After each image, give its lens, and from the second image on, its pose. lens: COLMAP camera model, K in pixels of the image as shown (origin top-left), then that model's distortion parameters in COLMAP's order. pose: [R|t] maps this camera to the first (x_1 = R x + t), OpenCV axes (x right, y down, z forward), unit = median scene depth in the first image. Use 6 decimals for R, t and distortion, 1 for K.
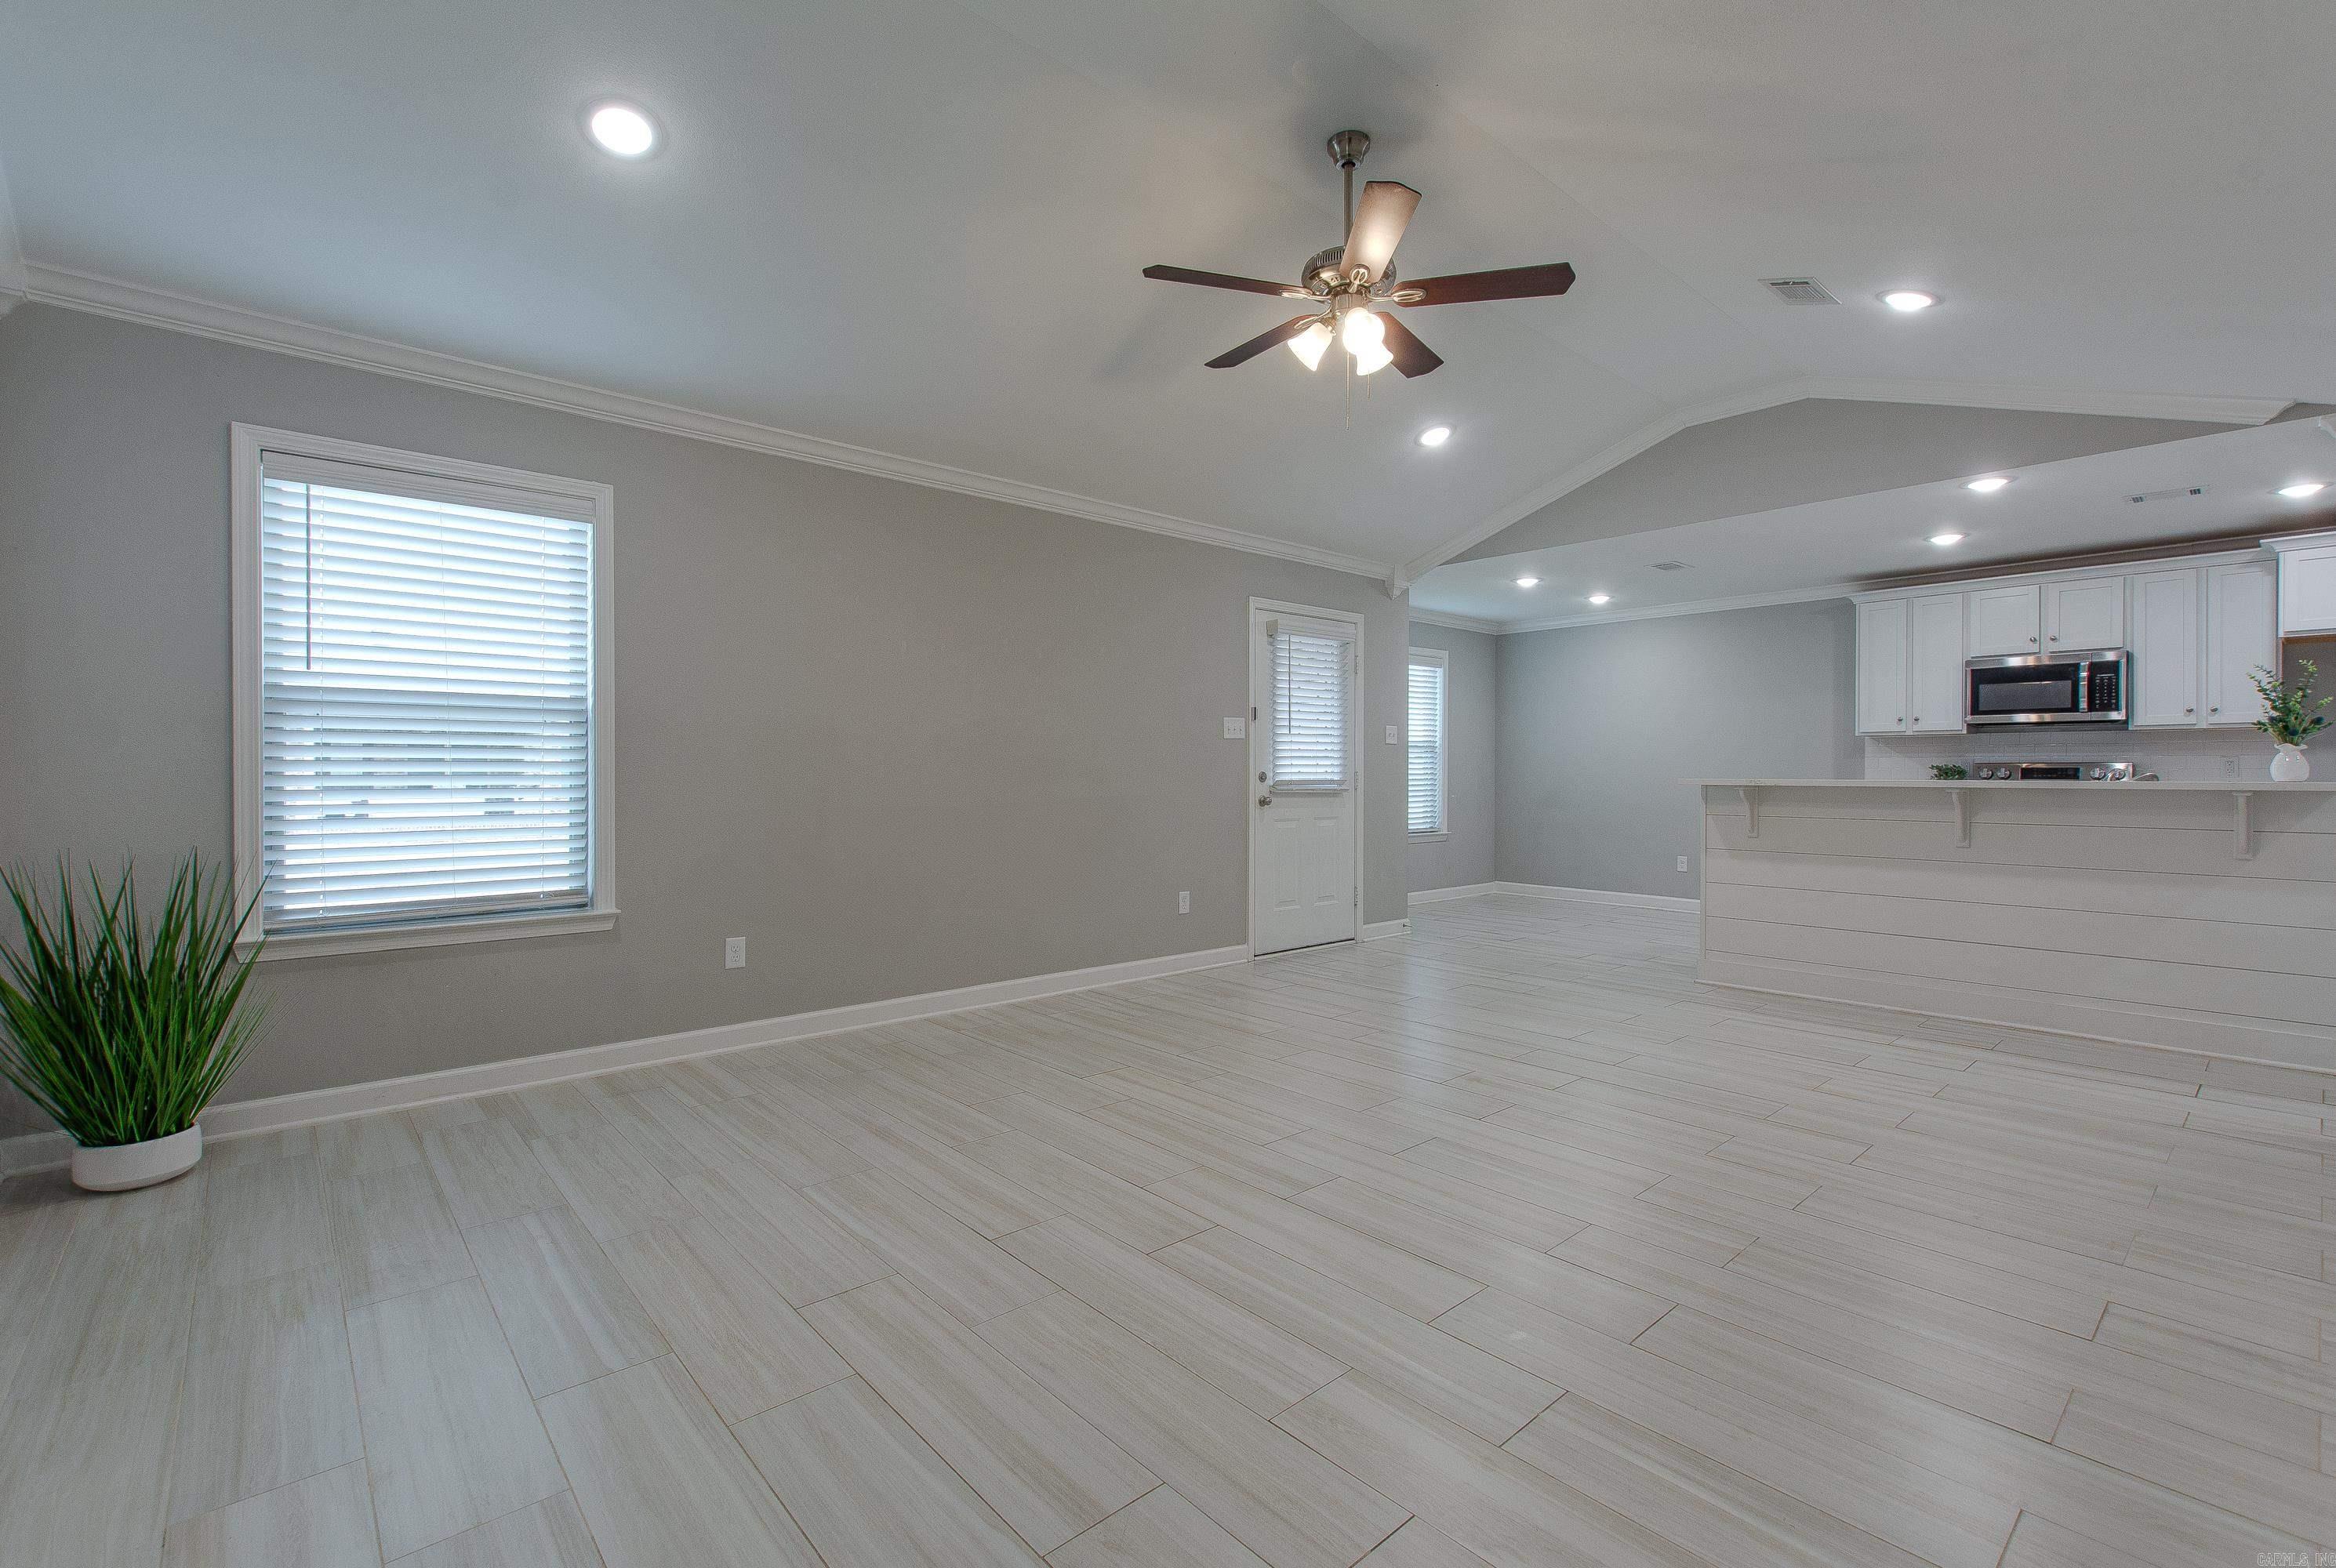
lens RADIAL K [[1035.6, 0, 1188.8], [0, 1035.6, 772.1], [0, 0, 1]] dist [0.003153, -0.002341]
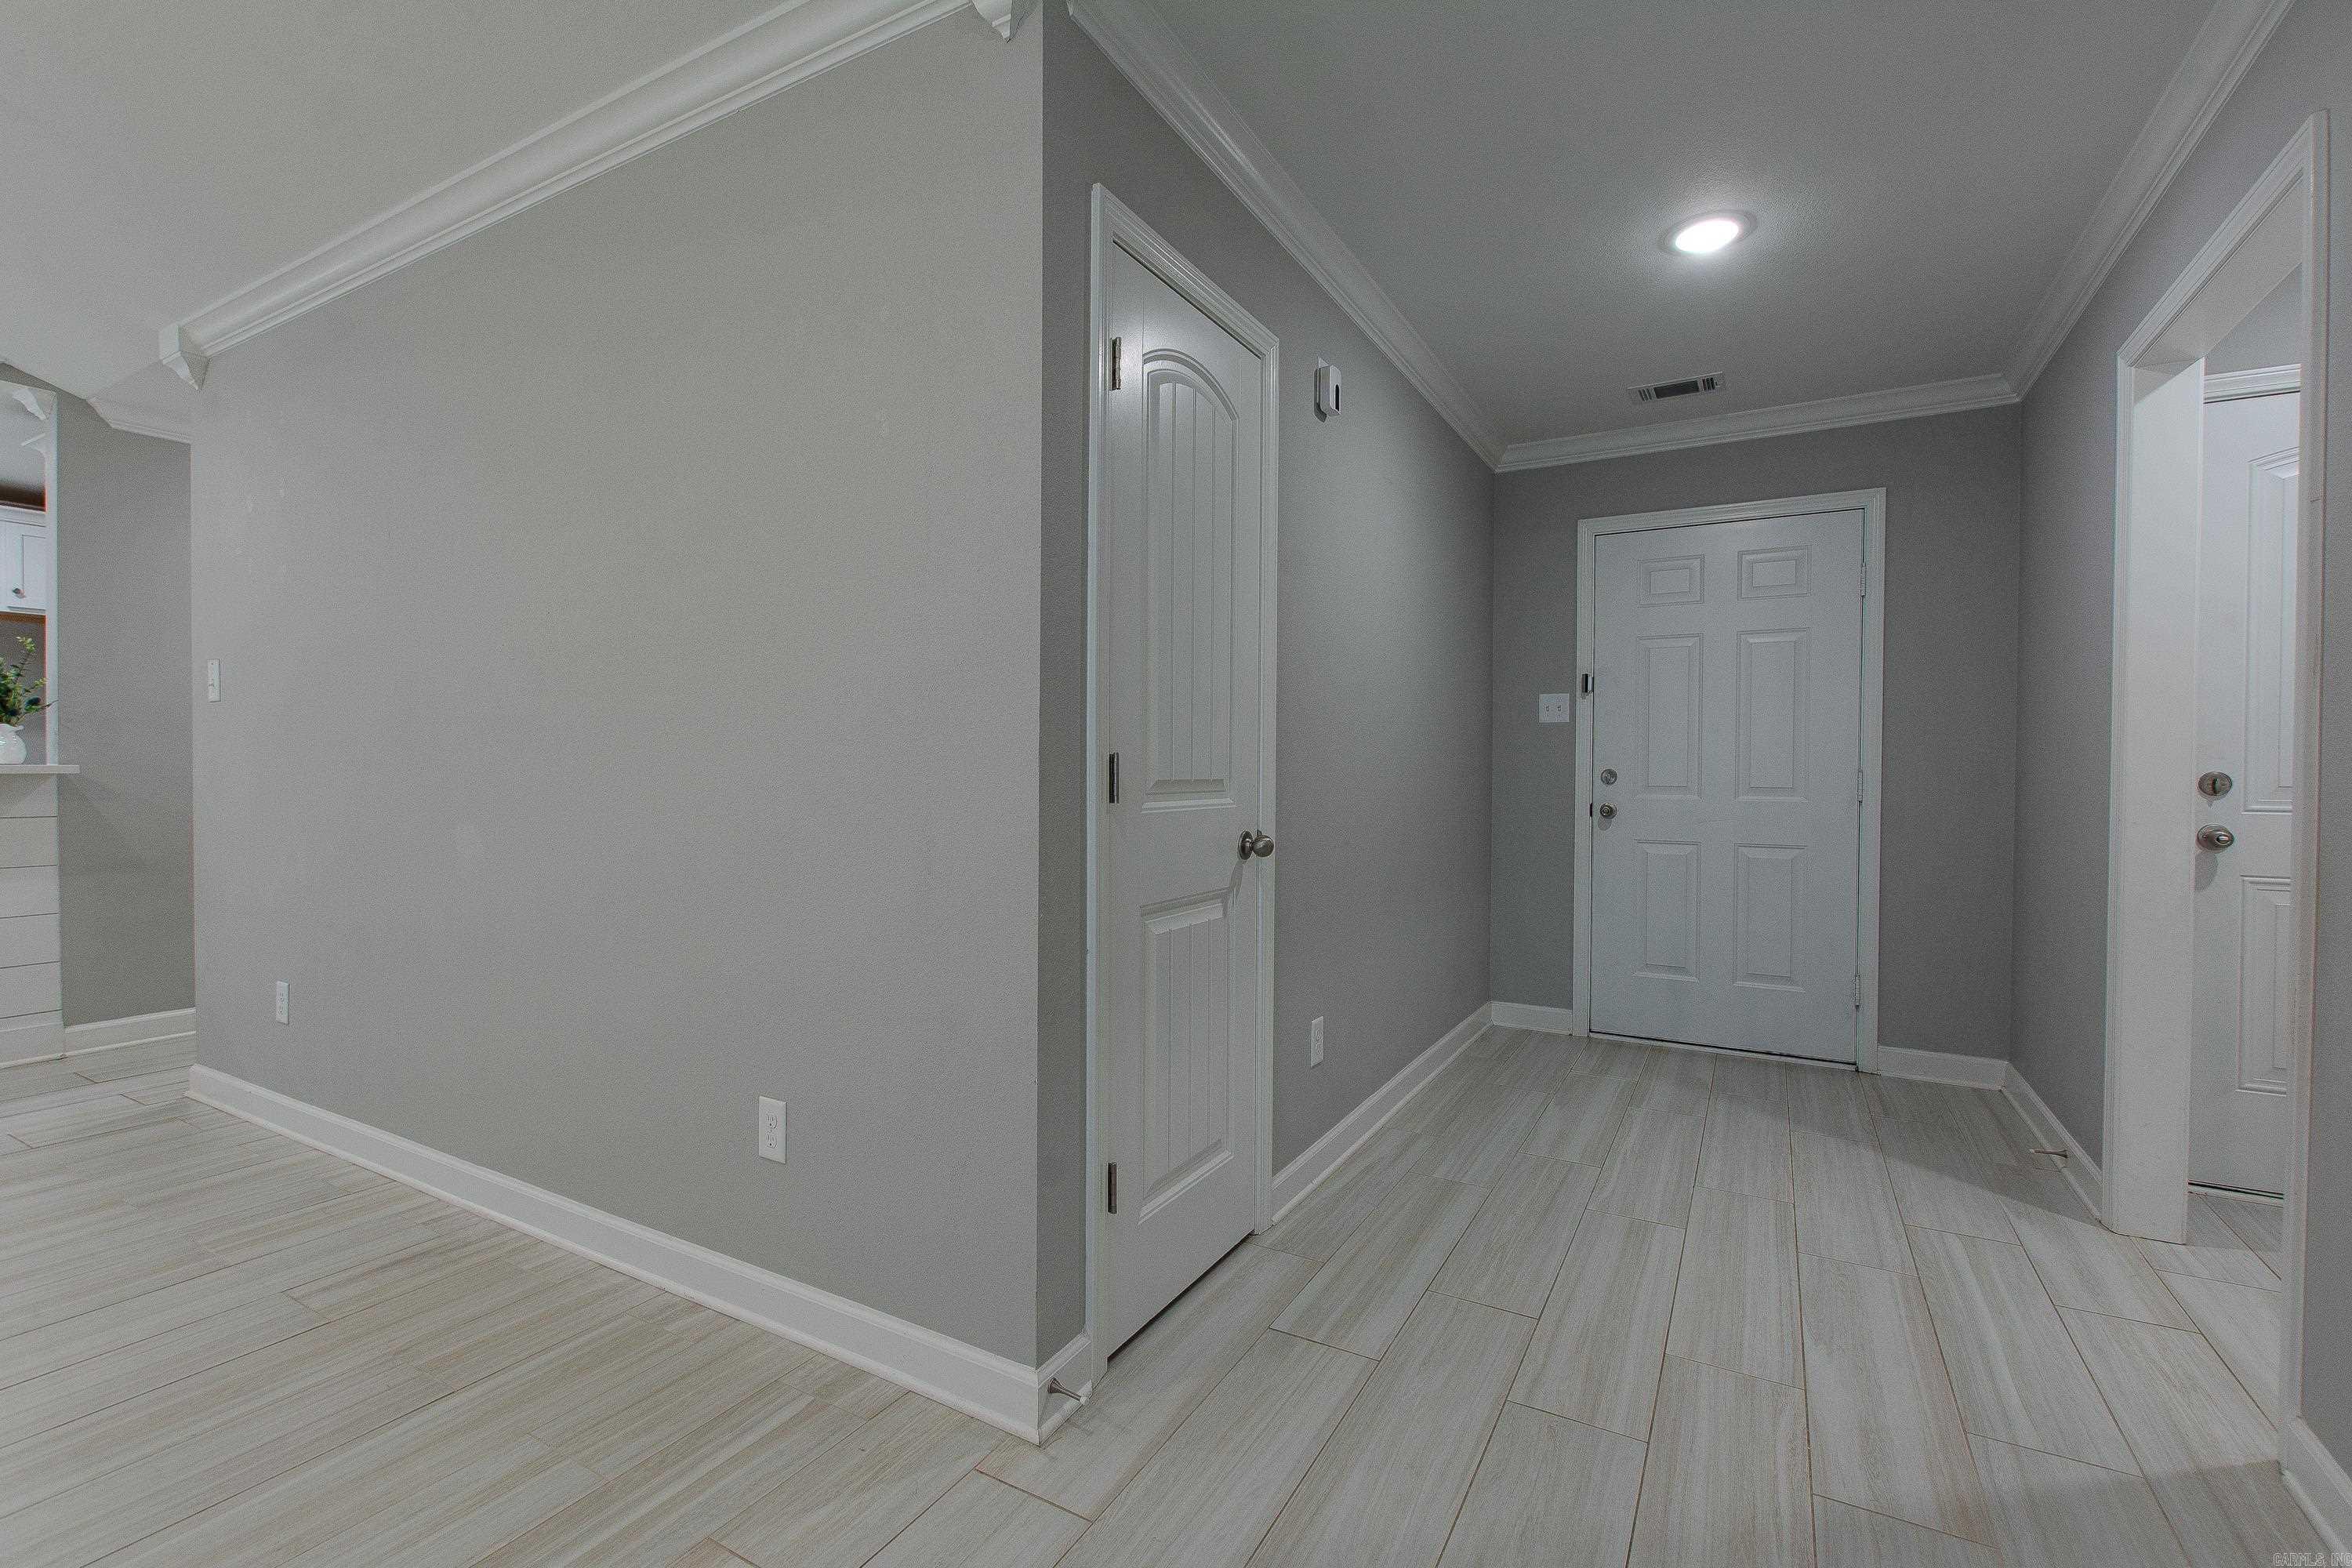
lens RADIAL K [[1028.6, 0, 1198.4], [0, 1028.6, 778.5], [0, 0, 1]] dist [0.005438, -0.003755]
pose [[-0.323055, -0.017021, 0.946227, -0.121990], [-0.007193, 0.999854, 0.015530, -0.000061], [-0.946353, -0.001789, -0.323130, 0.190905]]
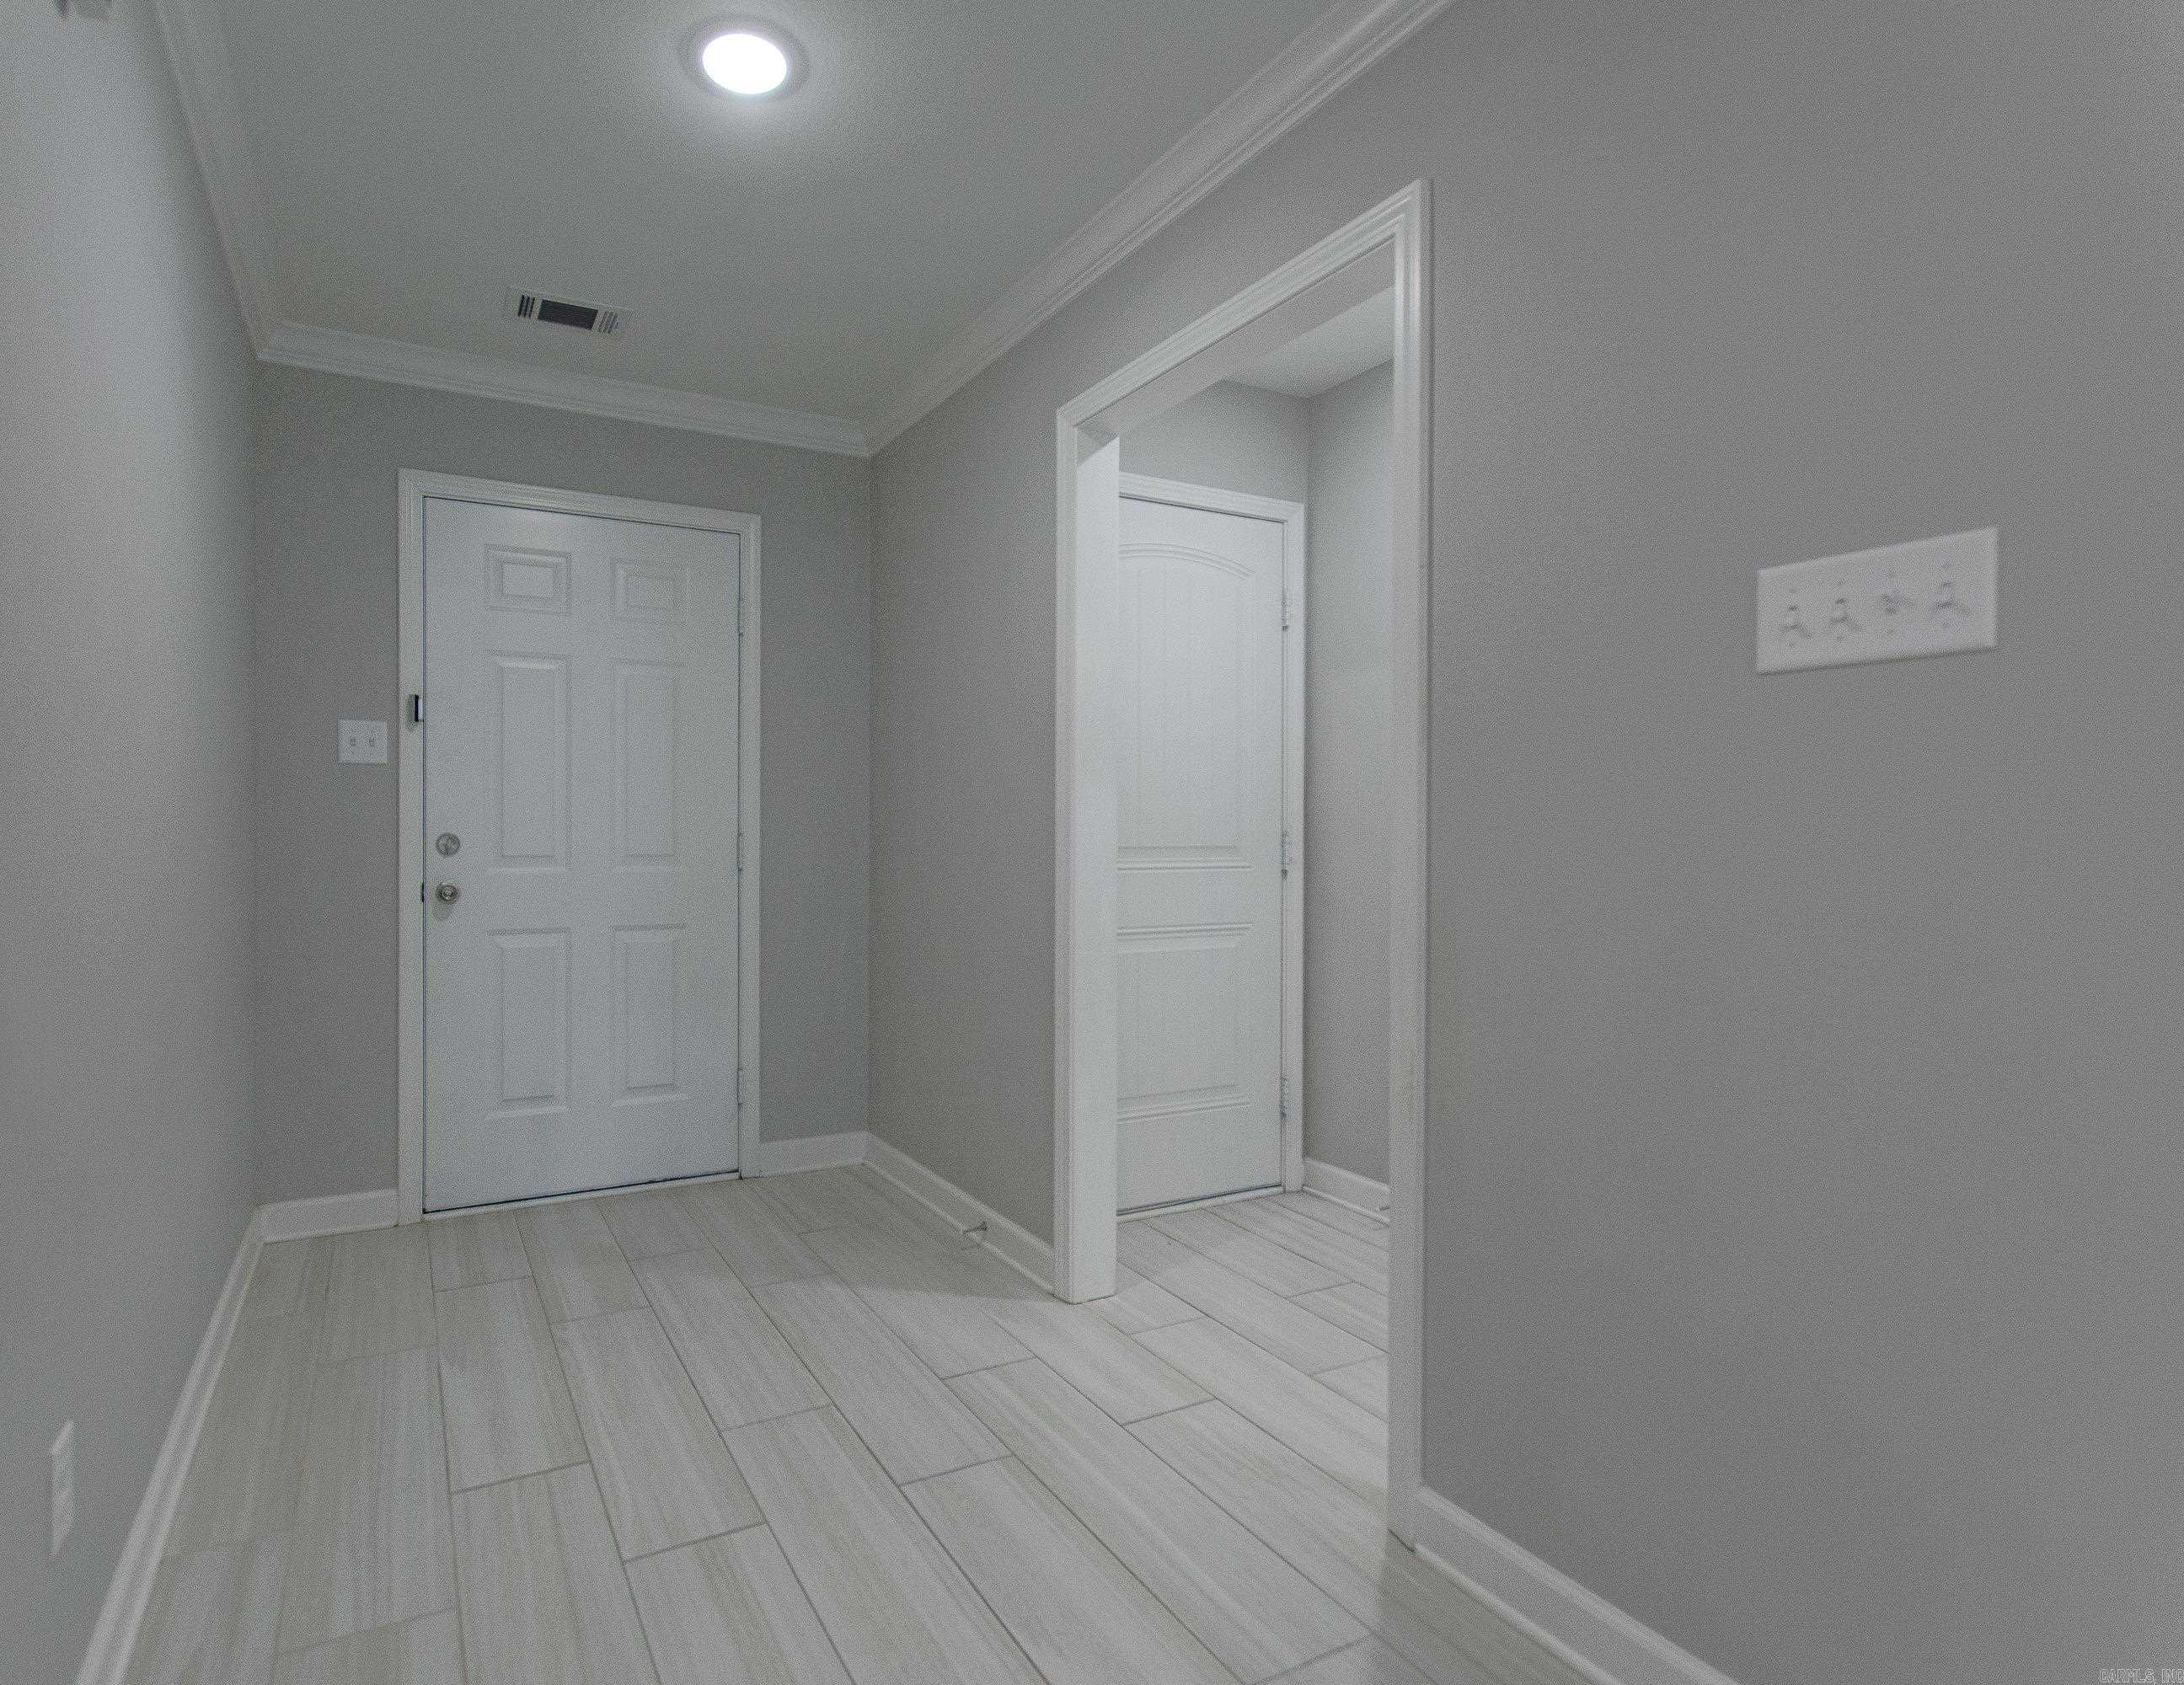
lens RADIAL K [[1110.2, 0, 921.6], [0, 1110.2, 838.6], [0, 0, 1]] dist [0.004841, 0.001384]
pose [[-0.957819, -0.008789, 0.287236, 0.092330], [-0.007149, 0.999952, 0.006758, -0.000307], [-0.287282, 0.004419, -0.957836, 0.142595]]
